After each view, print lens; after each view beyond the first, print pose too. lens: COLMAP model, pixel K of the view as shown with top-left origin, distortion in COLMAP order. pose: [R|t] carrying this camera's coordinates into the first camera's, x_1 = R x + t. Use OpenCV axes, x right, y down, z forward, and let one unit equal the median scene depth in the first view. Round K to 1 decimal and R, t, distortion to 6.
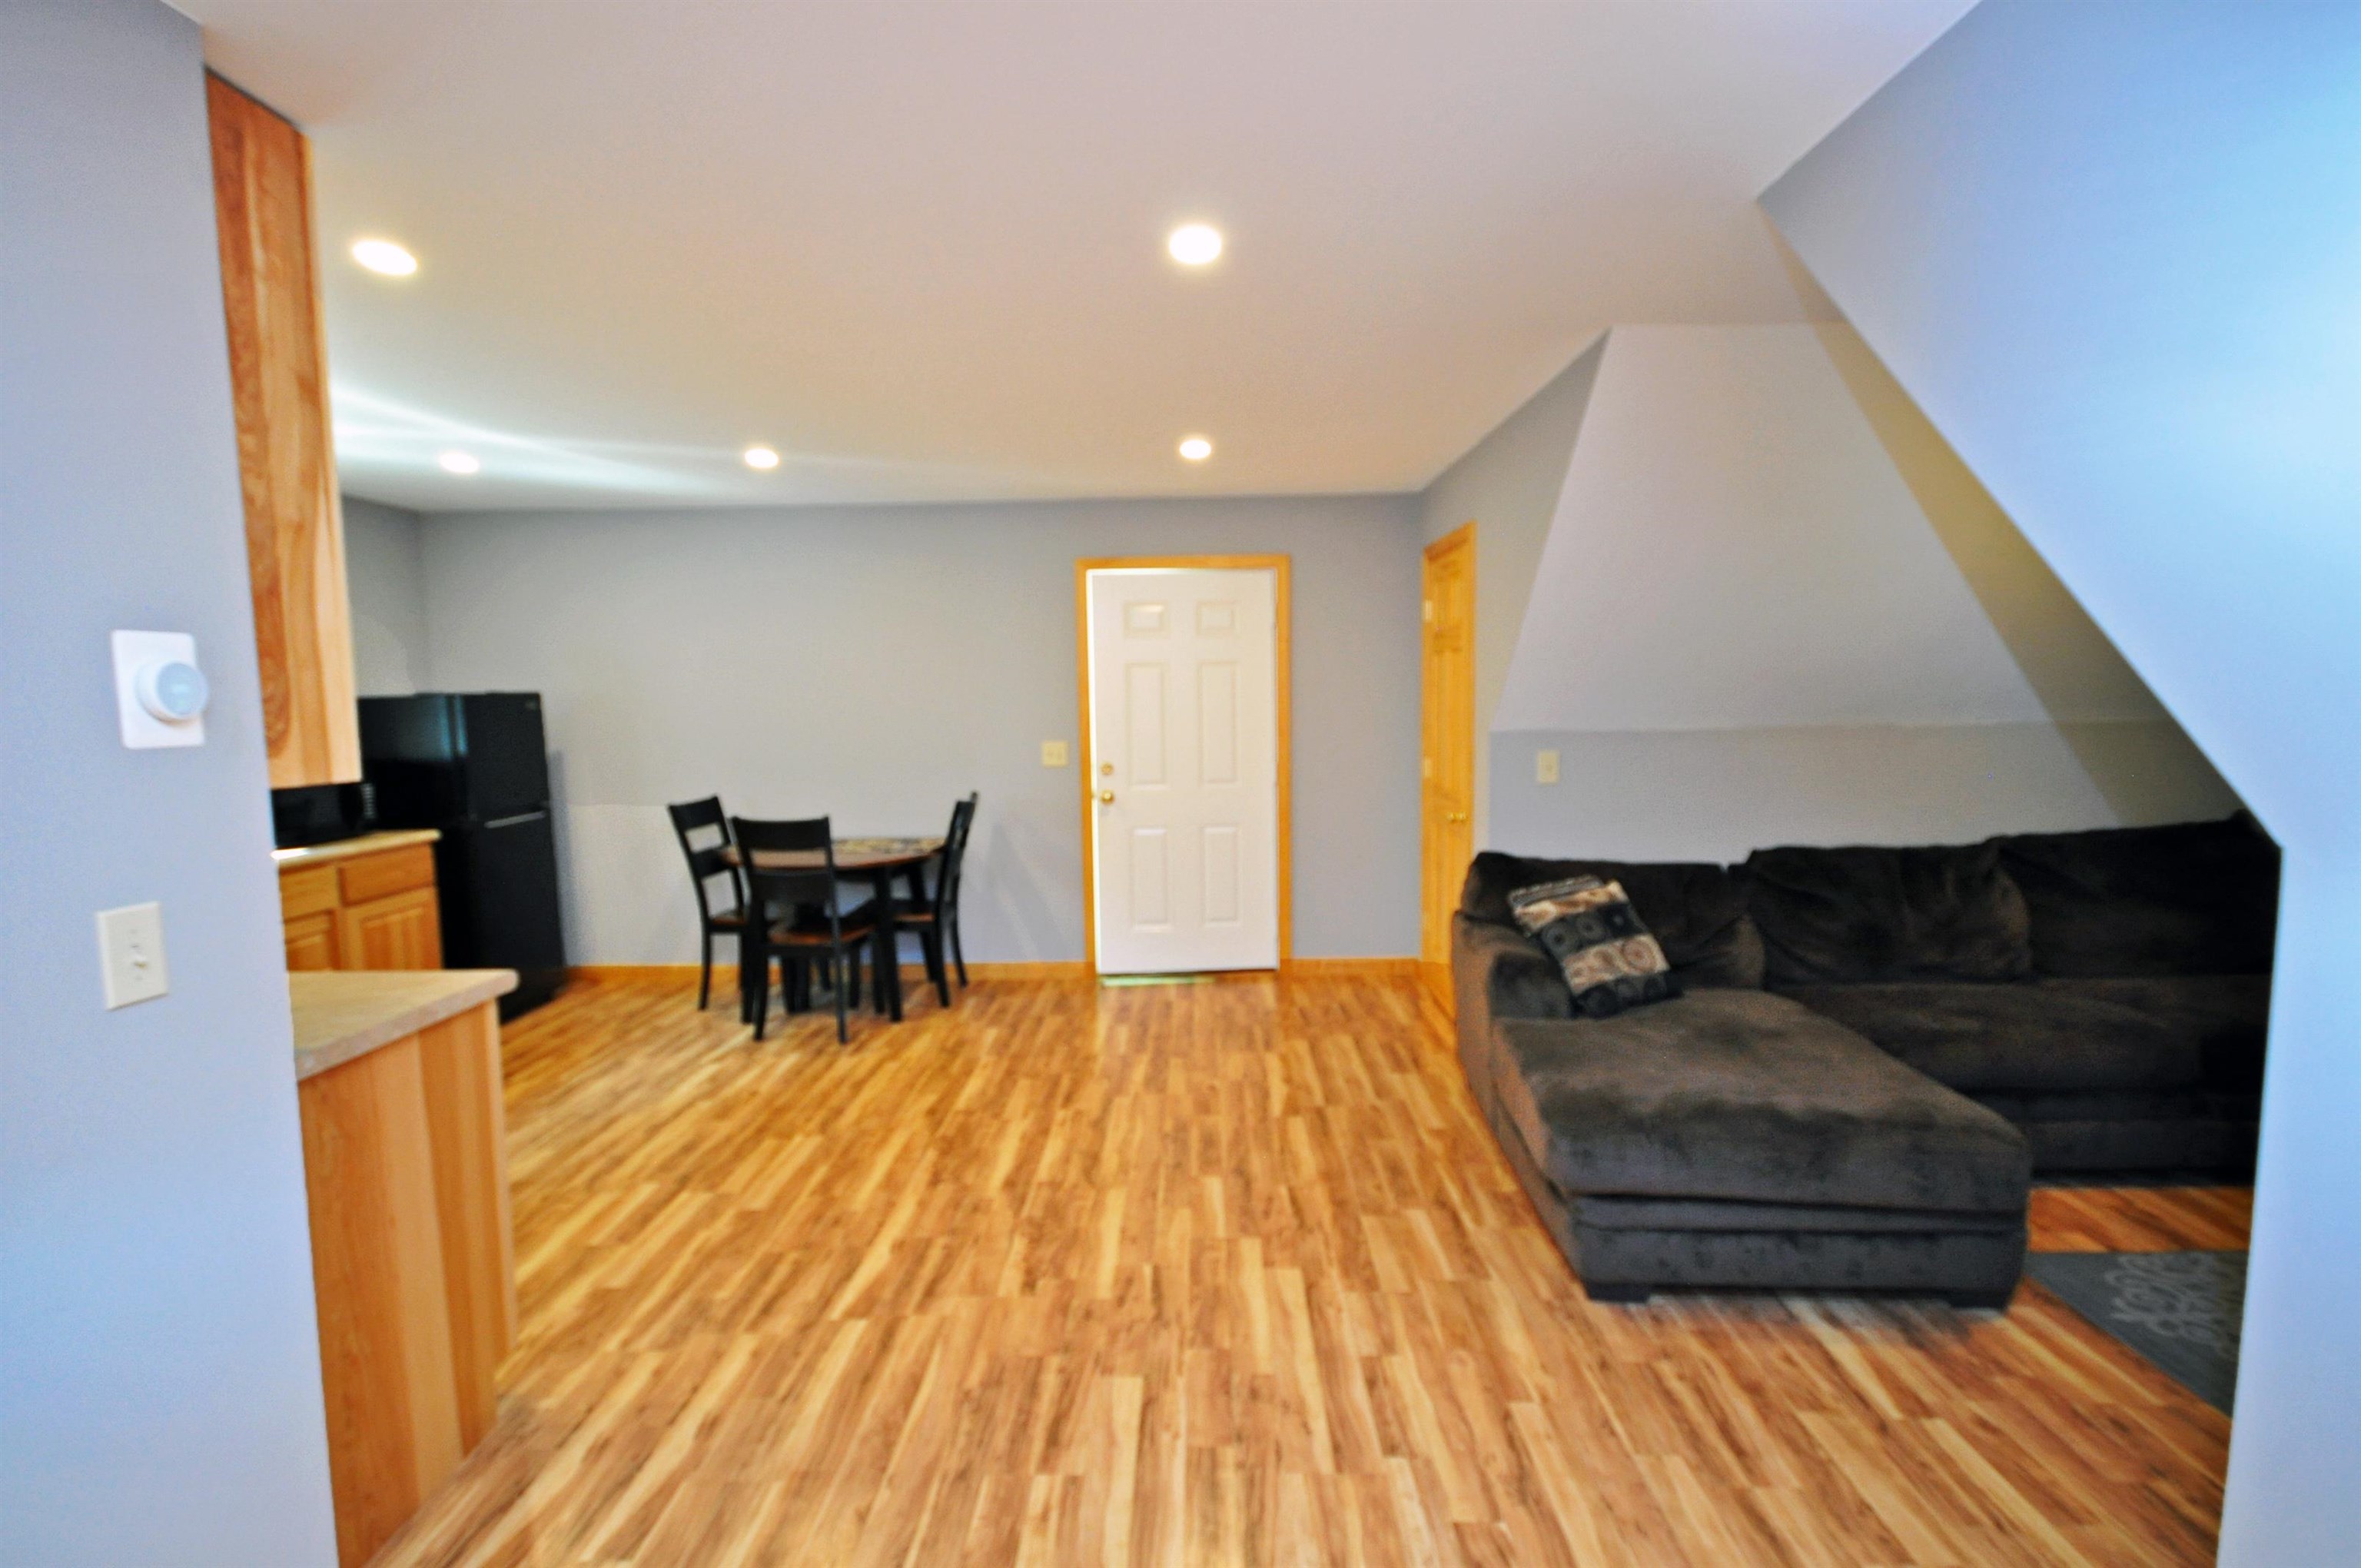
lens RADIAL K [[1073.0, 0, 1186.4], [0, 1073.0, 795.4], [0, 0, 1]] dist [-0.002163, -0.000476]
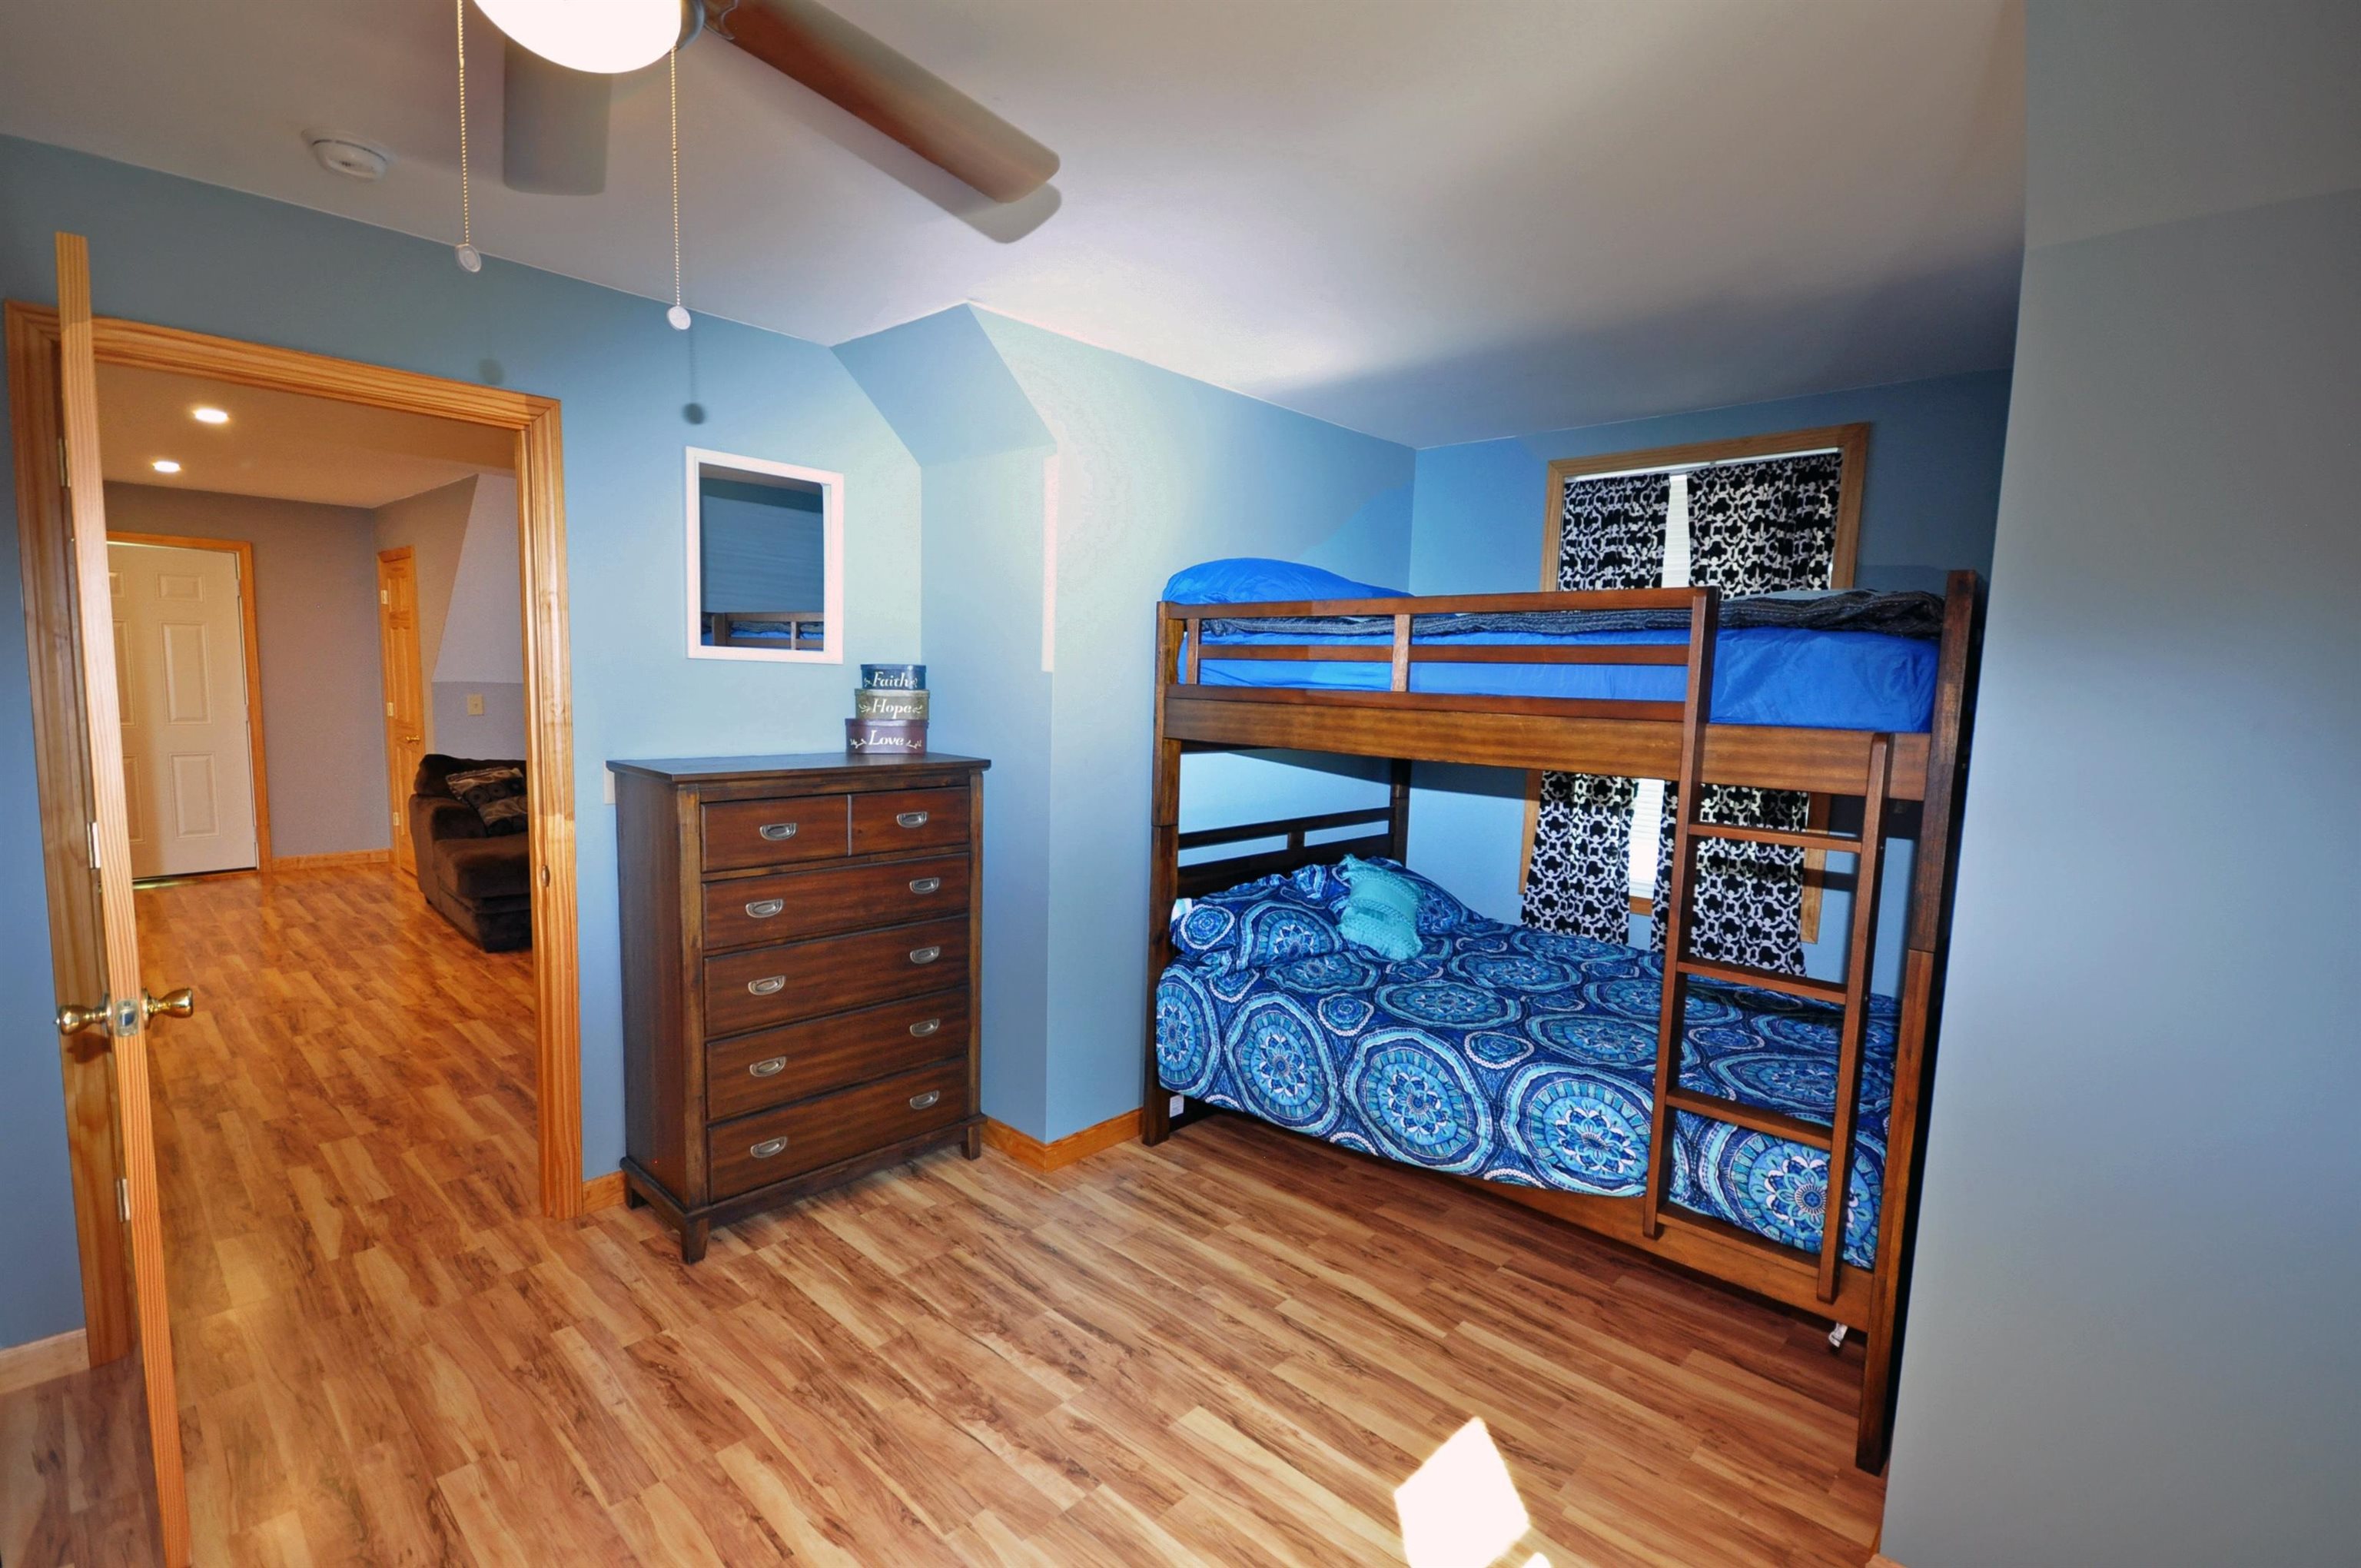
lens RADIAL K [[1073.0, 0, 1166.2], [0, 1073.0, 795.5], [0, 0, 1]] dist [-0.002163, -0.000476]
pose [[0.677744, -0.046690, 0.733814, -0.170871], [0.031715, 0.998909, 0.034265, 0.100568], [-0.734613, 0.000049, 0.678486, -0.979369]]
